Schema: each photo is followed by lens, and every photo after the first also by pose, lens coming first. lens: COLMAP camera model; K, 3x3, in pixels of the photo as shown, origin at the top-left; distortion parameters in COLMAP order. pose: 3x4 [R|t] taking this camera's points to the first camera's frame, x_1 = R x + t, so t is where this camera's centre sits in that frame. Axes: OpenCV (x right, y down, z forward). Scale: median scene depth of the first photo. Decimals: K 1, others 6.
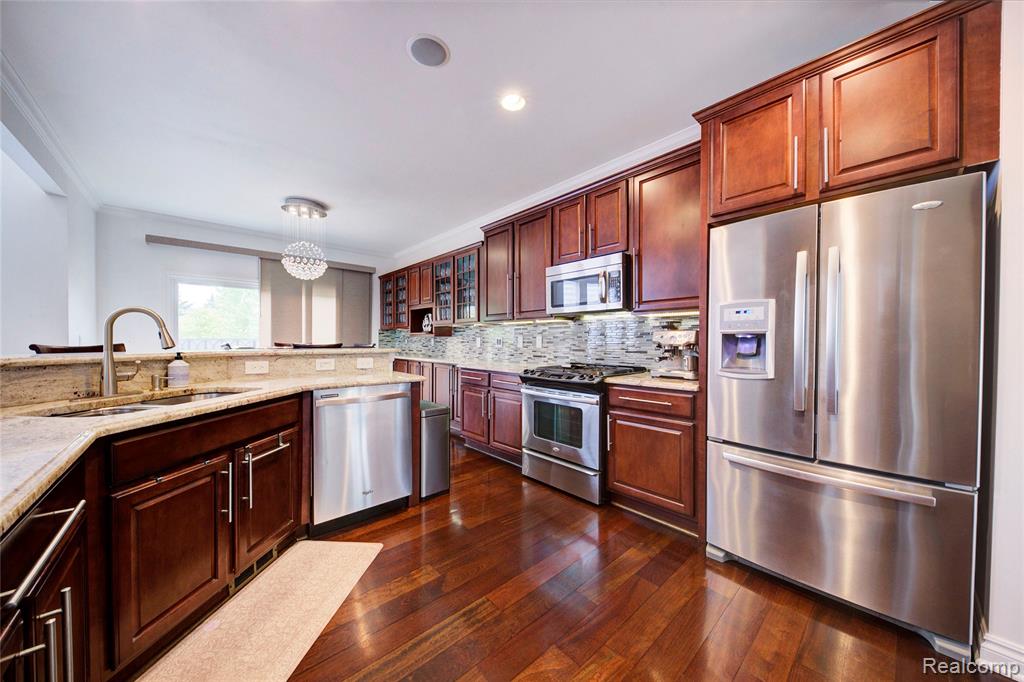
lens RADIAL K [[351.3, 0, 512.9], [0, 351.3, 345.1], [0, 0, 1]] dist [0.012491, -0.006453]
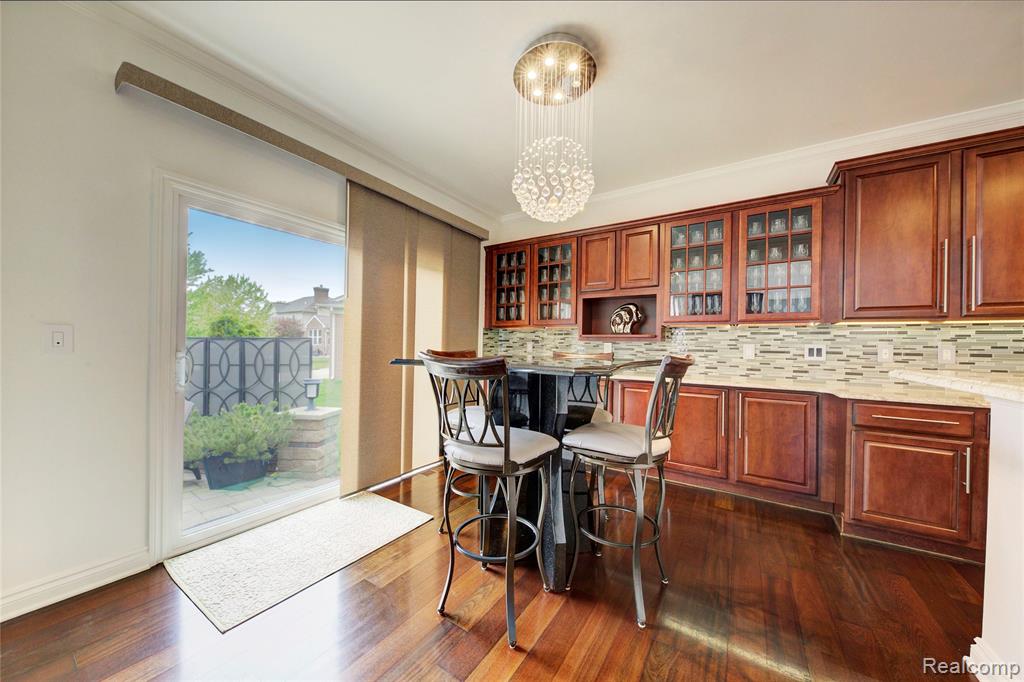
lens RADIAL K [[351.3, 0, 512.9], [0, 351.3, 345.1], [0, 0, 1]] dist [0.012491, -0.006453]
pose [[0.965946, 0.011897, 0.258471, -0.677480], [-0.009604, 0.999903, -0.010131, -0.008377], [-0.258567, 0.007303, 0.965966, 0.491935]]
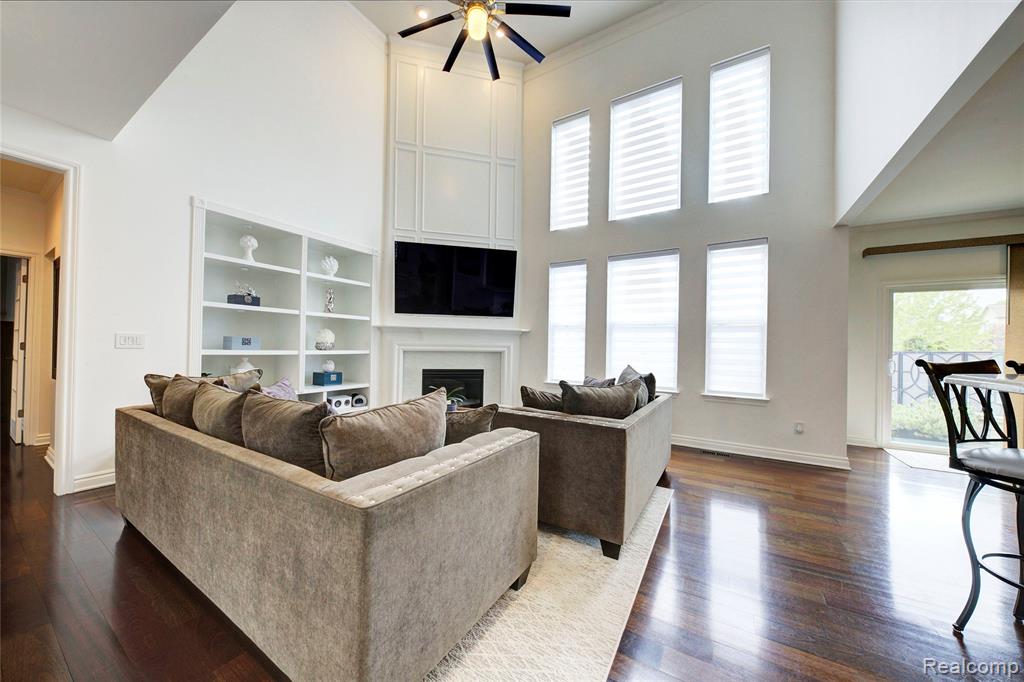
lens RADIAL K [[351.3, 0, 512.9], [0, 351.3, 345.1], [0, 0, 1]] dist [0.012491, -0.006453]
pose [[0.287870, -0.004784, -0.957658, -0.338711], [-0.027669, 0.999529, -0.013311, 0.003654], [0.957270, 0.030329, 0.287602, -0.229895]]
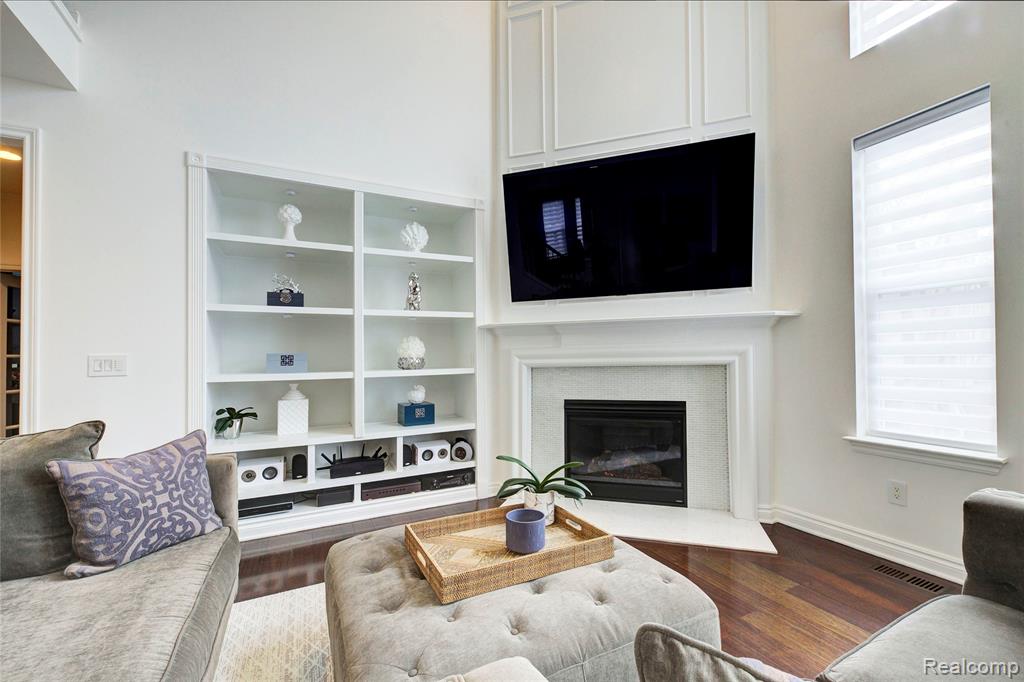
lens RADIAL K [[425.0, 0, 514.3], [0, 425.0, 352.3], [0, 0, 1]] dist [0.014409, -0.000181]
pose [[-0.271939, -0.010533, -0.962257, -0.753097], [0.005418, 0.999907, -0.012476, -0.000474], [0.962299, -0.008606, -0.271857, -0.063763]]
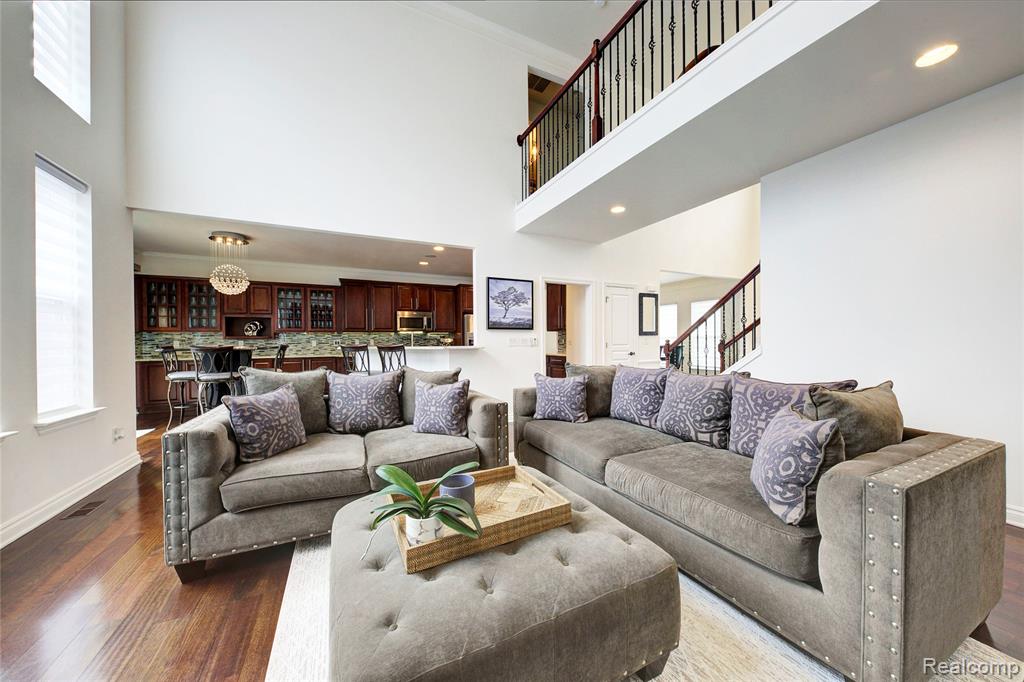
lens RADIAL K [[351.3, 0, 512.9], [0, 351.3, 345.1], [0, 0, 1]] dist [0.012491, -0.006453]
pose [[0.277256, -0.014835, 0.960682, -1.354696], [0.018437, 0.999779, 0.010117, 0.000623], [-0.960619, 0.014907, 0.277468, -0.280814]]
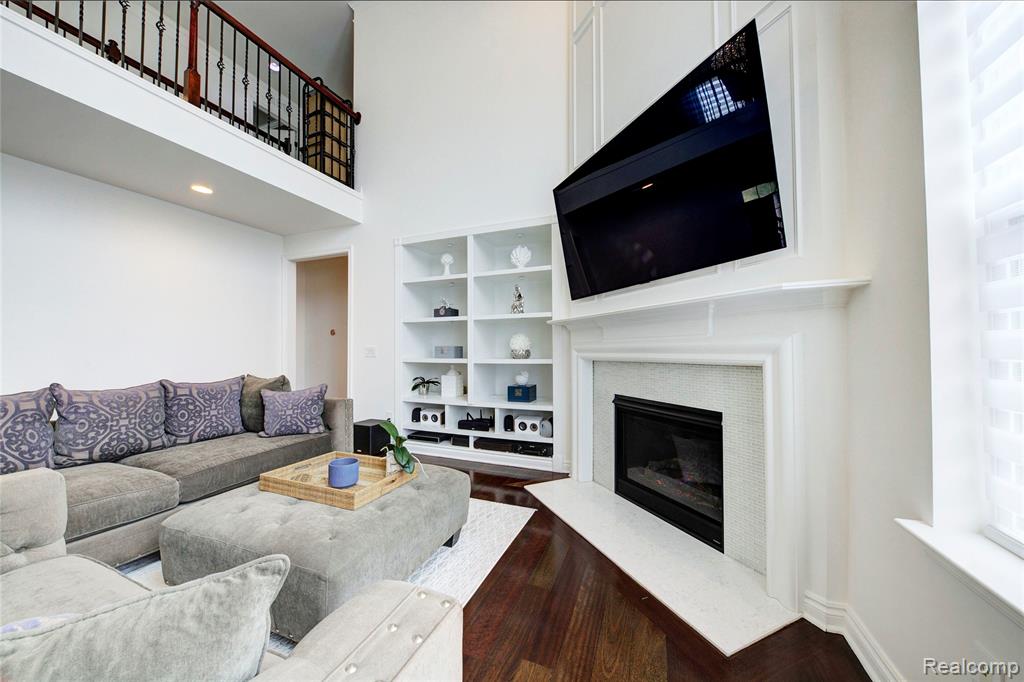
lens RADIAL K [[351.3, 0, 512.9], [0, 351.3, 345.1], [0, 0, 1]] dist [0.012491, -0.006453]
pose [[-0.899946, -0.007638, -0.435935, -1.069976], [-0.004854, 0.999960, -0.007500, -0.005885], [0.435975, -0.004633, -0.899947, 0.287182]]
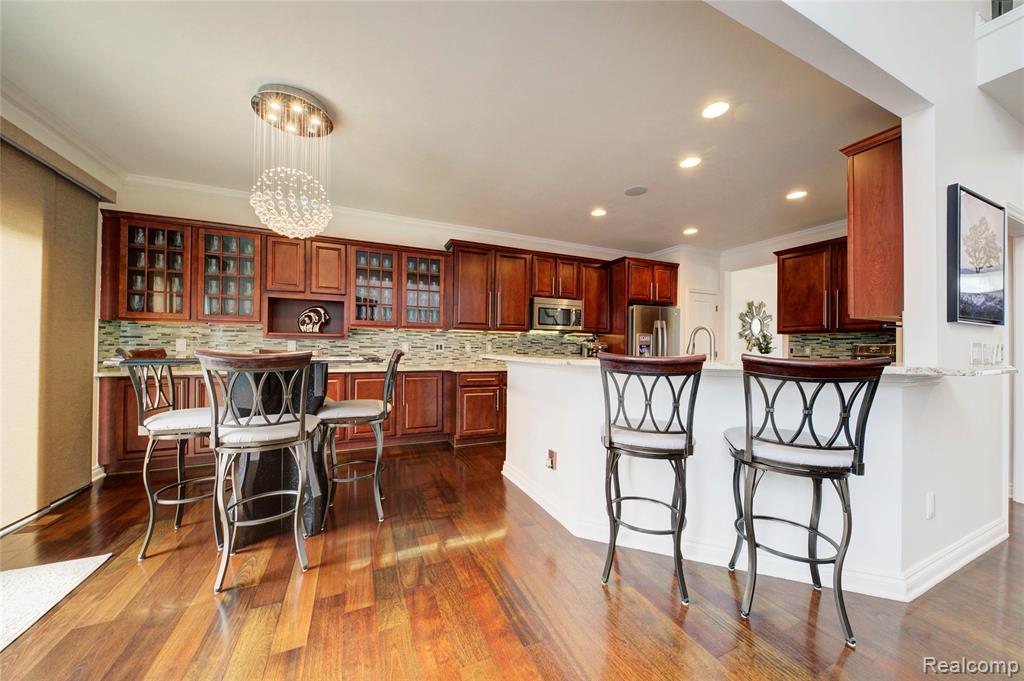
lens RADIAL K [[351.3, 0, 512.9], [0, 351.3, 344.6], [0, 0, 1]] dist [0.012491, -0.006453]
pose [[0.308492, 0.005954, 0.951208, -0.905183], [0.001311, 0.999977, -0.006684, -0.007632], [-0.951226, 0.003309, 0.308477, 0.435970]]
